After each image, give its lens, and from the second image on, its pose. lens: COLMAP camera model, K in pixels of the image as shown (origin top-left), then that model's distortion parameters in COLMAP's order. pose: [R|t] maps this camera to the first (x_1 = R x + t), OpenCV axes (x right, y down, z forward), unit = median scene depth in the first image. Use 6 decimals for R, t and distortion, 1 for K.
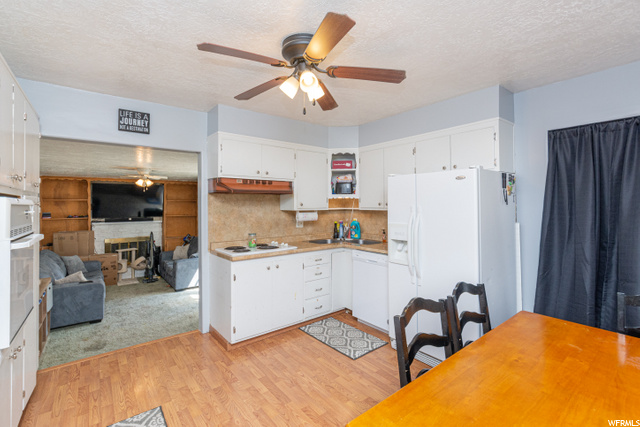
lens RADIAL K [[286.2, 0, 319.3], [0, 286.2, 201.9], [0, 0, 1]] dist [-0.006122, -0.001534]
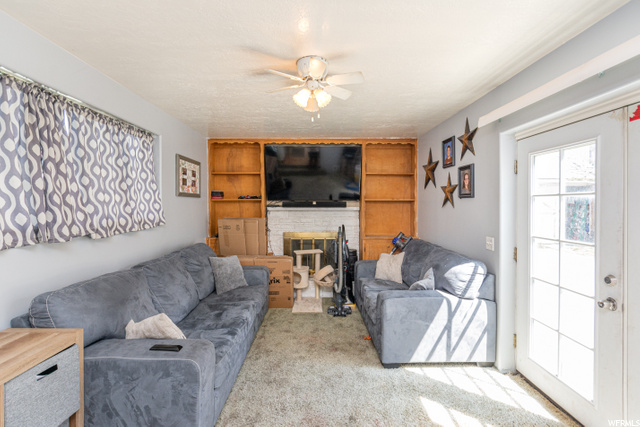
lens RADIAL K [[286.2, 0, 321.1], [0, 286.2, 202.5], [0, 0, 1]] dist [-0.006122, -0.001534]
pose [[0.793264, 0.004302, -0.608862, -0.437510], [0.000091, 0.999974, 0.007185, 0.089782], [0.608877, -0.005755, 0.793244, 0.836884]]
